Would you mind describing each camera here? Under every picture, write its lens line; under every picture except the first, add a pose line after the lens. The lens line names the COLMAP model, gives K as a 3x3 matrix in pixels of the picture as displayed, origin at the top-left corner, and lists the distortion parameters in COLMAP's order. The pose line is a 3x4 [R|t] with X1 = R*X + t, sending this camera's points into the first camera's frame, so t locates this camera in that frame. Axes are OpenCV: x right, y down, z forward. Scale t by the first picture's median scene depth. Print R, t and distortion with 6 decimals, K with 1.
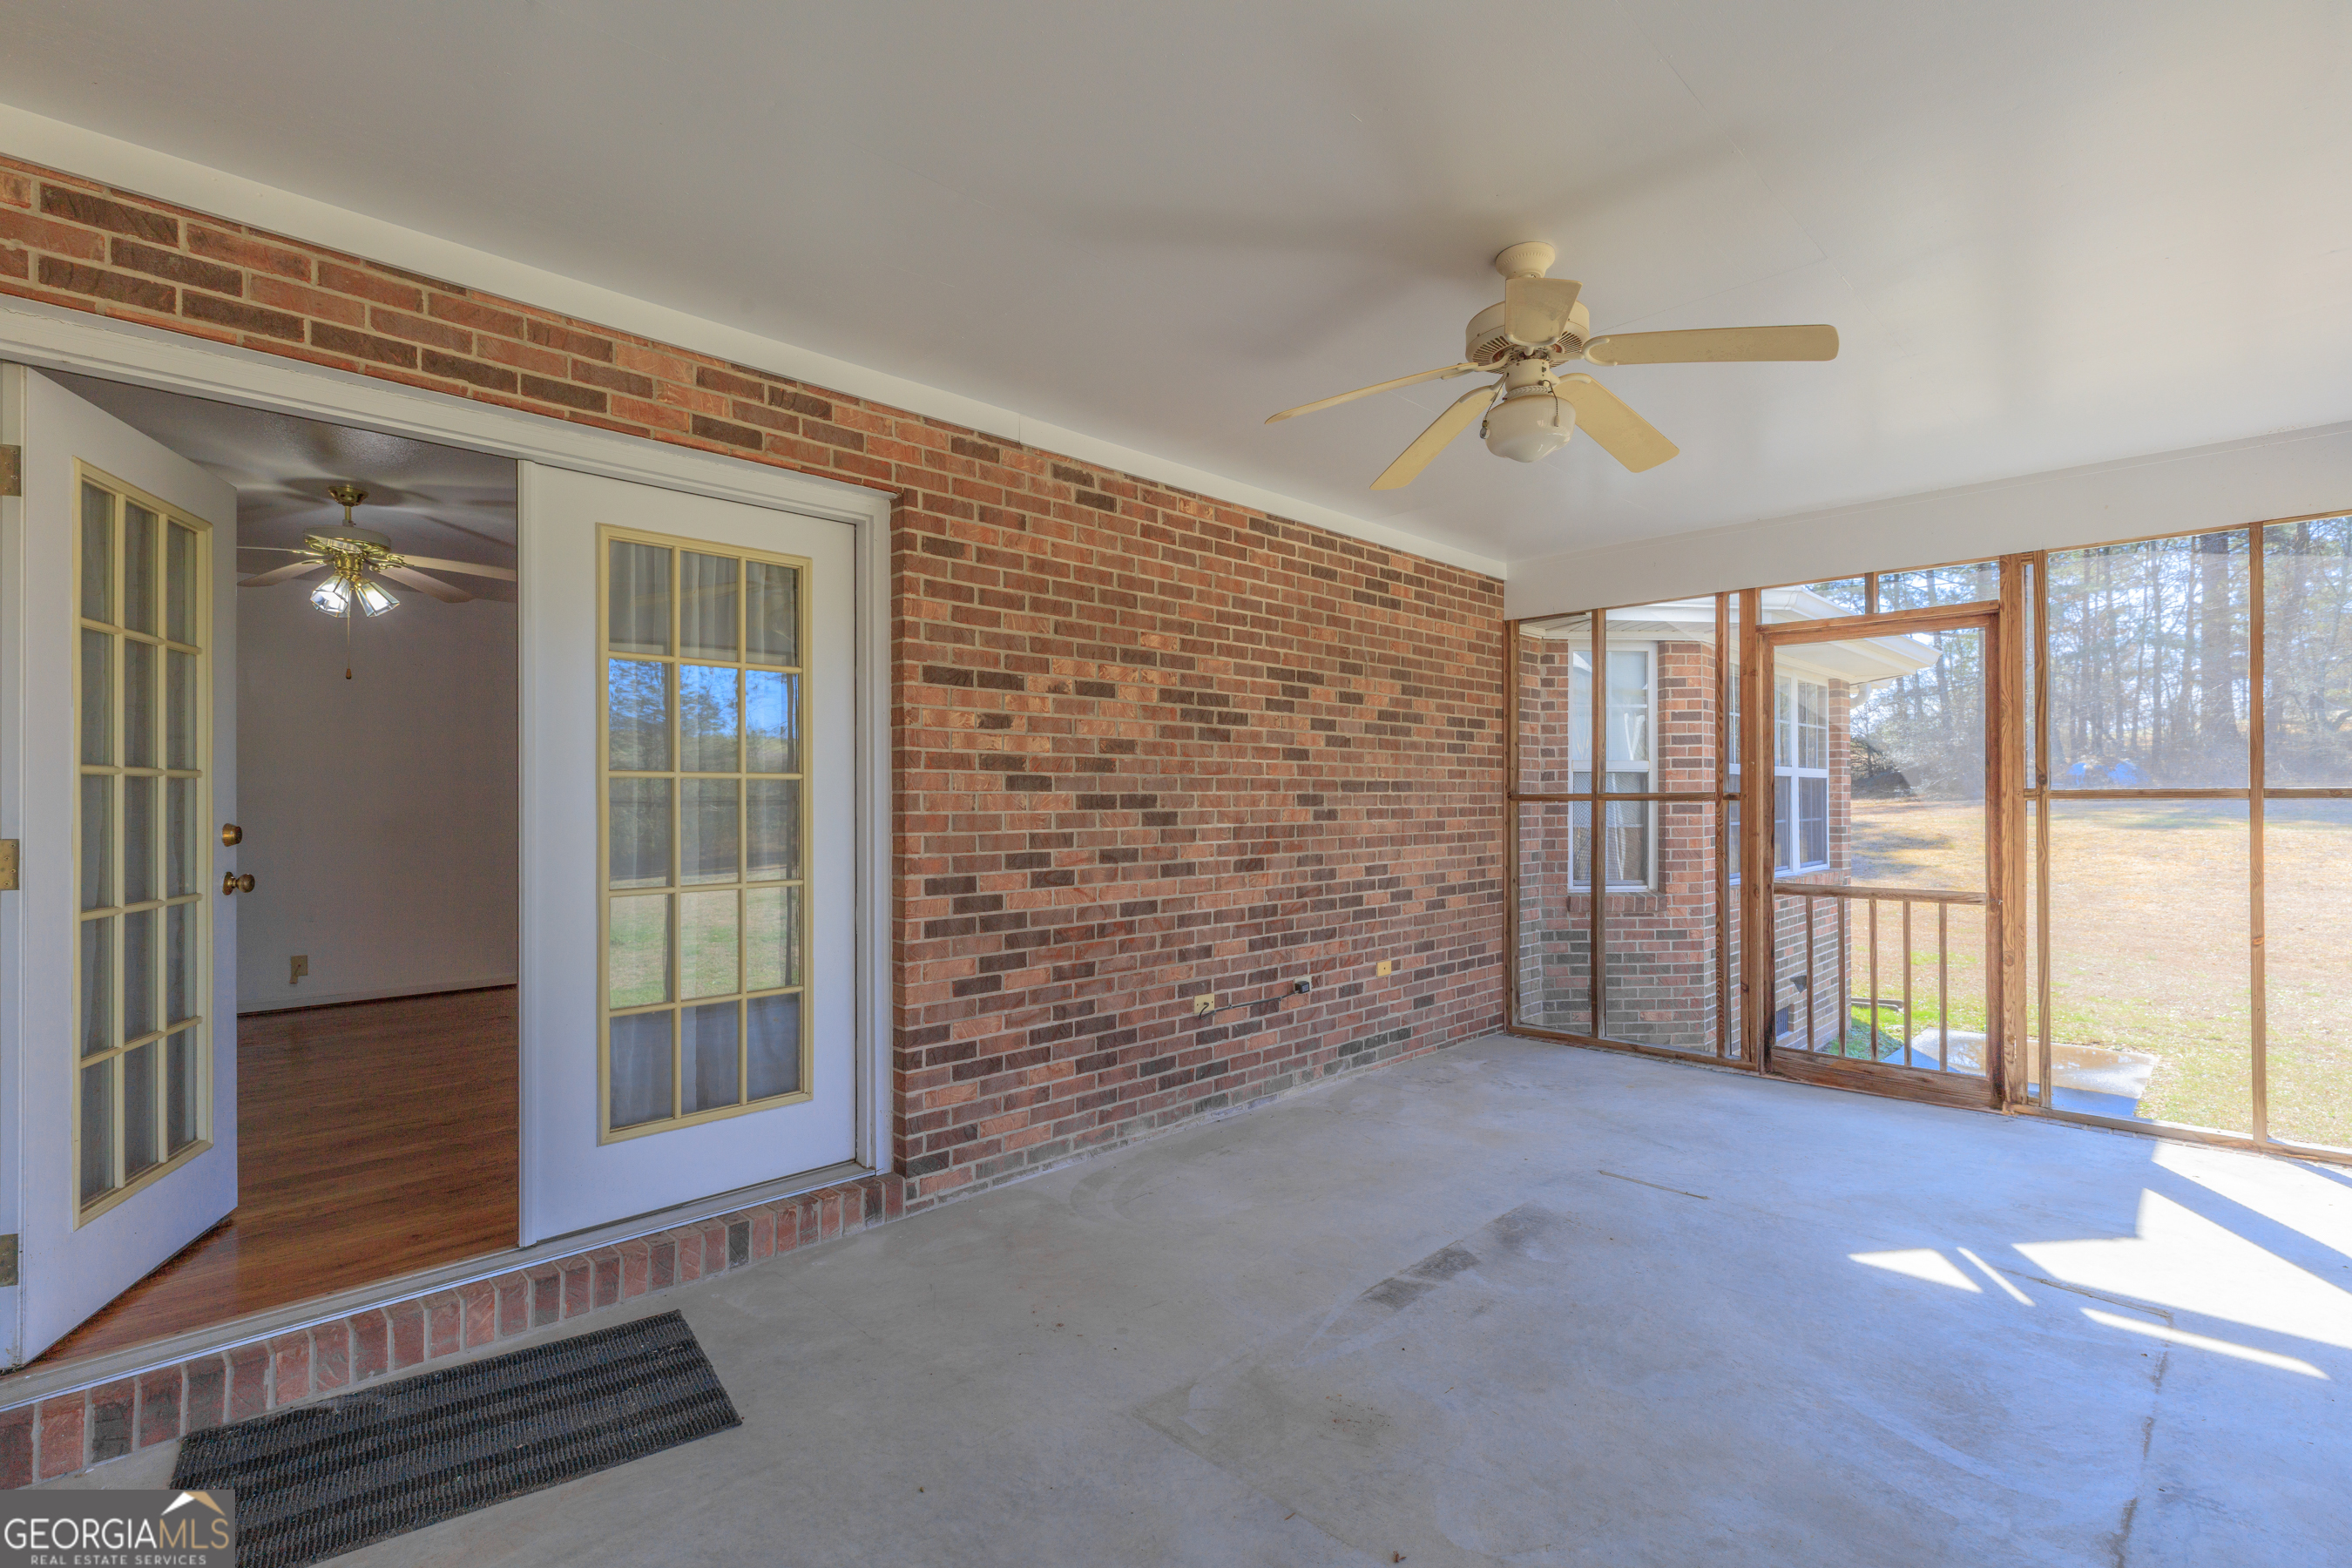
lens RADIAL K [[1083.0, 0, 1176.0], [0, 1083.0, 784.0], [0, 0, 1]] dist [0.000224, -0.000100]
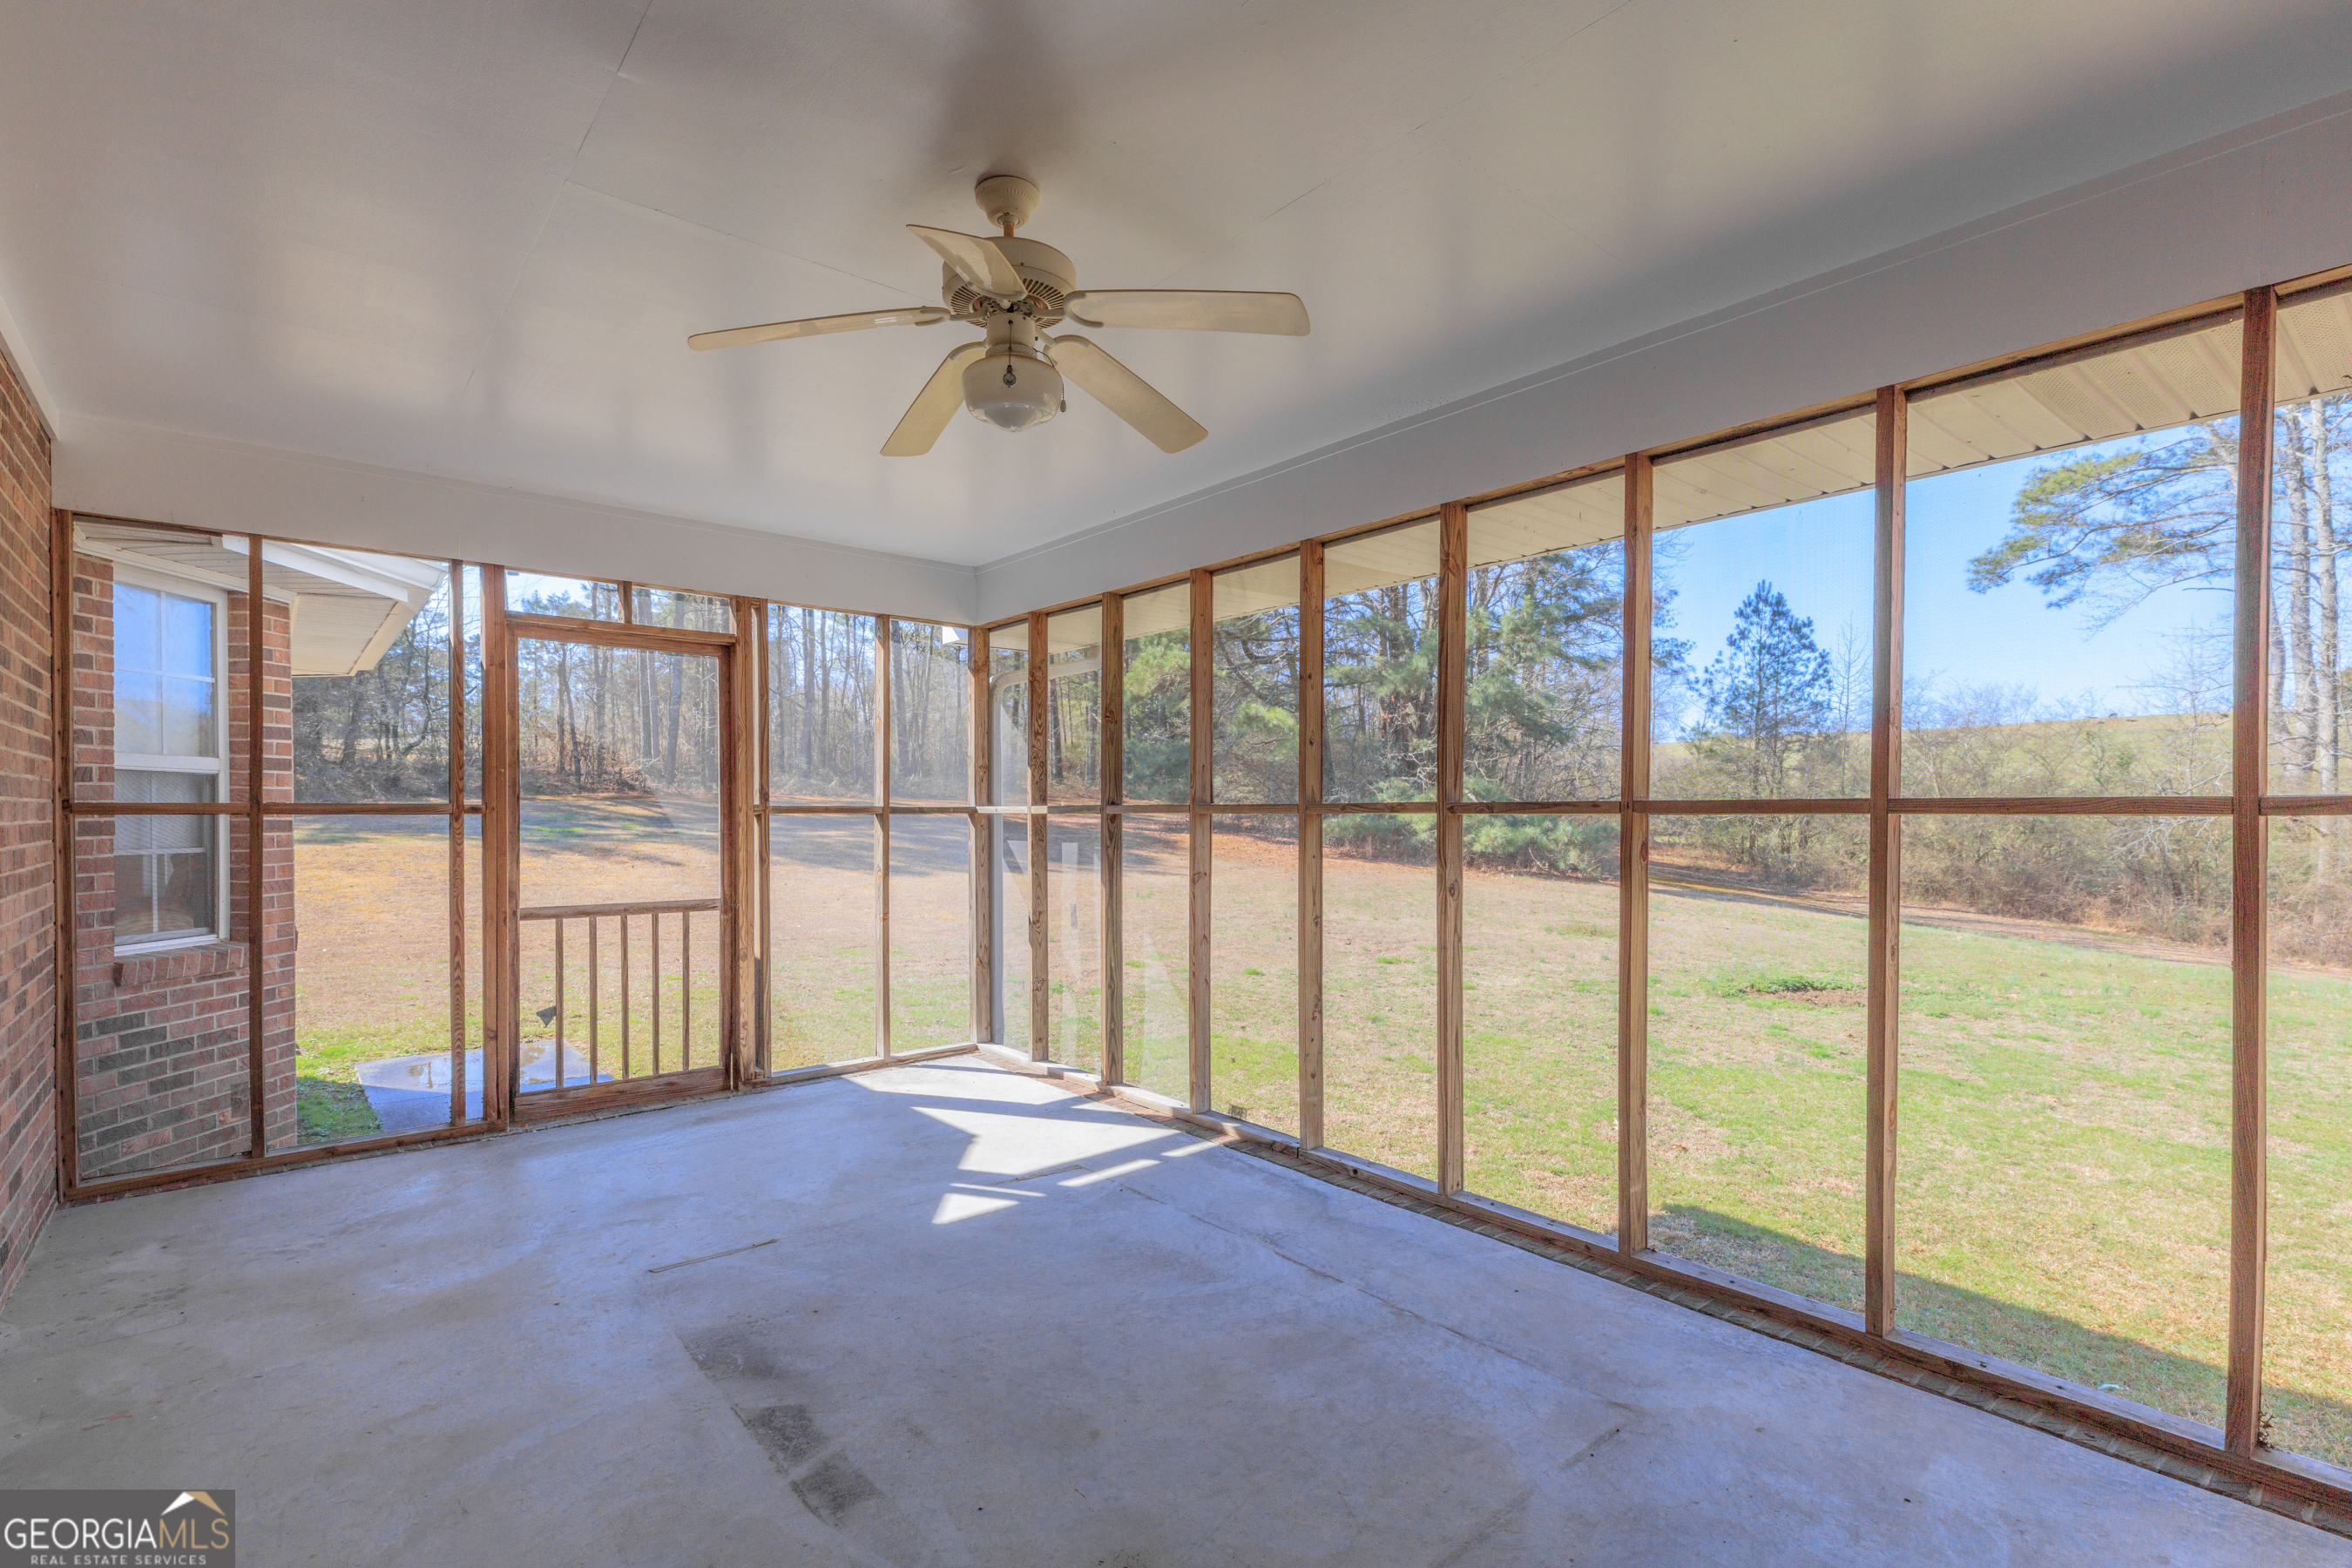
lens RADIAL K [[1087.2, 0, 1178.4], [0, 1087.2, 815.3], [0, 0, 1]] dist [0.003233, 0.000362]
pose [[0.082515, 0.001421, 0.996589, -0.315020], [-0.015517, 0.999880, -0.000141, 0.009026], [-0.996469, -0.015452, 0.082527, 0.443376]]
